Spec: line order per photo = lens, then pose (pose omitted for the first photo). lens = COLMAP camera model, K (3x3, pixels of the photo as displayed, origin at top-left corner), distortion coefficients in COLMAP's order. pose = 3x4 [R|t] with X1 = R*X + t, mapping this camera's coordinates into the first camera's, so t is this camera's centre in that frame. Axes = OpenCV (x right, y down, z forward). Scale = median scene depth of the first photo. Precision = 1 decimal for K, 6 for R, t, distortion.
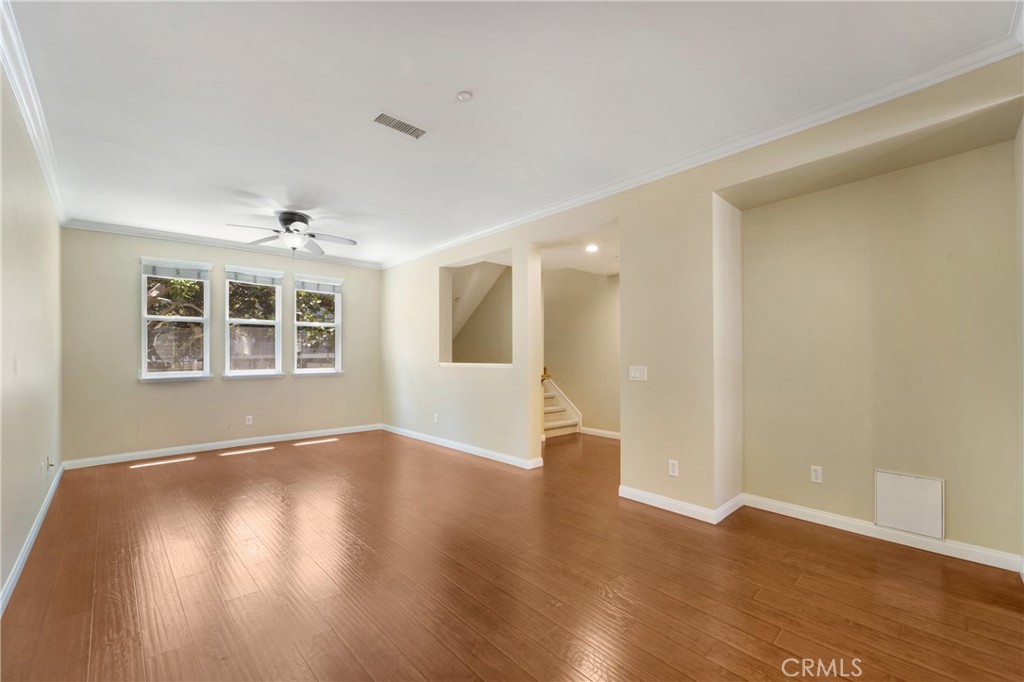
lens RADIAL K [[425.5, 0, 528.3], [0, 425.5, 348.5], [0, 0, 1]] dist [0.004425, -0.001243]
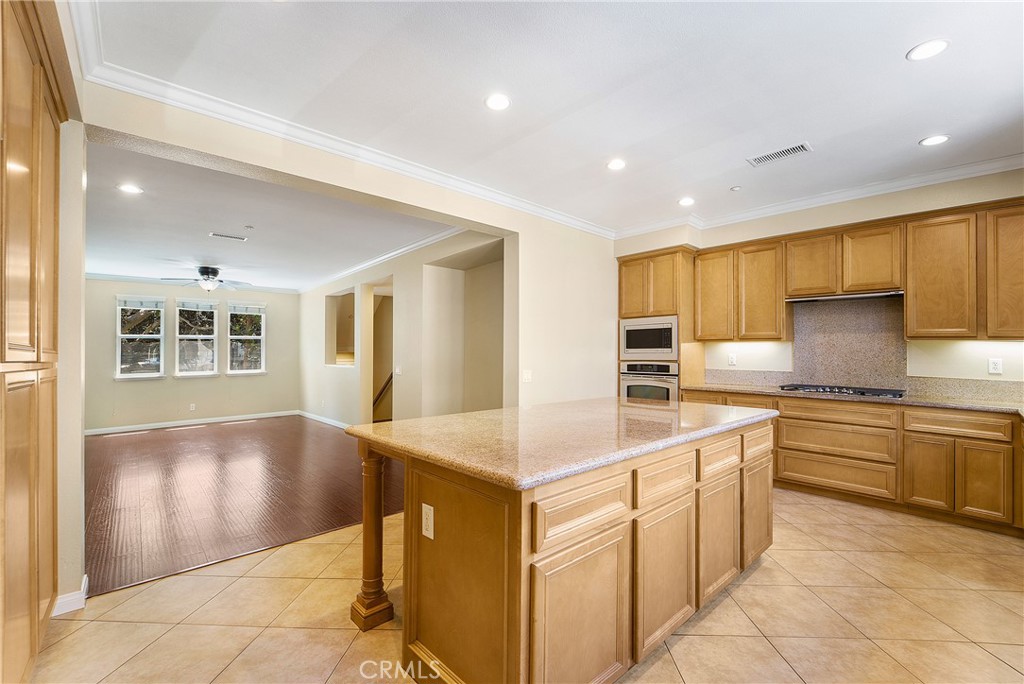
lens RADIAL K [[425.5, 0, 502.3], [0, 425.5, 346.6], [0, 0, 1]] dist [0.004425, -0.001243]
pose [[0.998490, -0.013910, -0.053149, 0.431586], [0.013970, 0.999902, 0.000766, -0.019326], [0.053133, -0.001508, 0.998586, -0.342122]]
